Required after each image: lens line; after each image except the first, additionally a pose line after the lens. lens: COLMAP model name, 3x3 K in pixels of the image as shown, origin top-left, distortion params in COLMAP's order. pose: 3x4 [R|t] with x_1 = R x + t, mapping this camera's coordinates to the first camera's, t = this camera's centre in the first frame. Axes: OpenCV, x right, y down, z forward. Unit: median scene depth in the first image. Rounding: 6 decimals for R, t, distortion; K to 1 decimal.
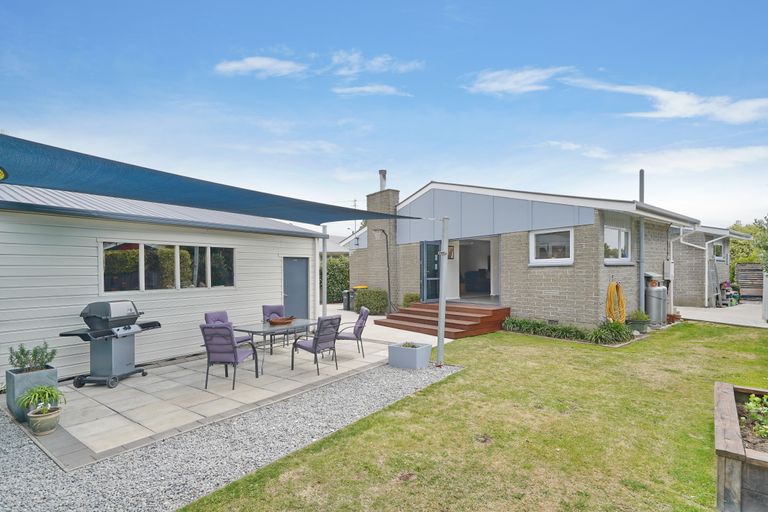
lens RADIAL K [[370.6, 0, 386.2], [0, 370.6, 278.5], [0, 0, 1]] dist [-0.003650, -0.000475]
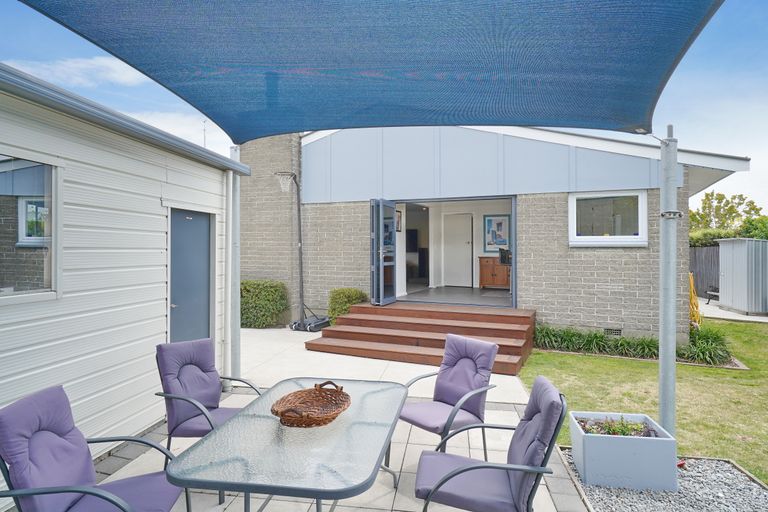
lens RADIAL K [[462.7, 0, 383.5], [0, 462.7, 252.3], [0, 0, 1]] dist [0.001755, -0.000196]
pose [[0.884350, 0.017970, 0.466479, -0.306198], [-0.010105, 0.999762, -0.019358, -0.004166], [-0.466716, 0.012405, 0.884320, 0.469189]]
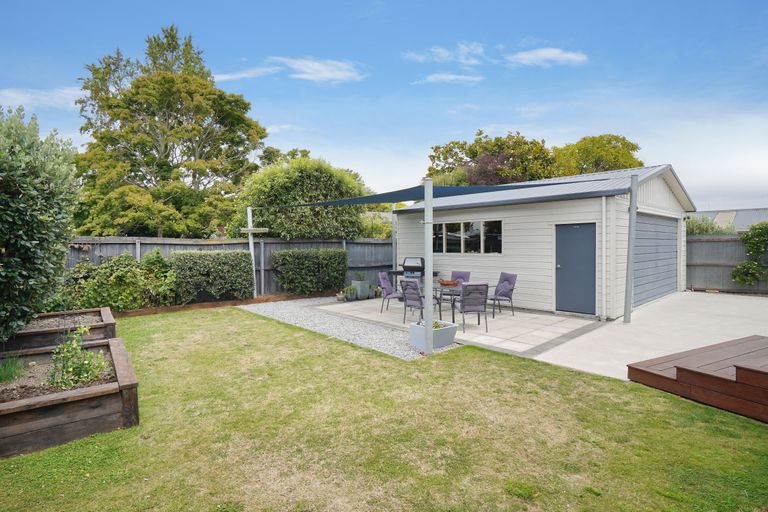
lens RADIAL K [[380.4, 0, 383.6], [0, 380.4, 253.4], [0, 0, 1]] dist [-0.000757, 0.000136]
pose [[-0.178245, 0.038363, -0.983238, 0.718744], [-0.005711, 0.999183, 0.040021, -0.021836], [0.983970, 0.012749, -0.177880, 0.750329]]
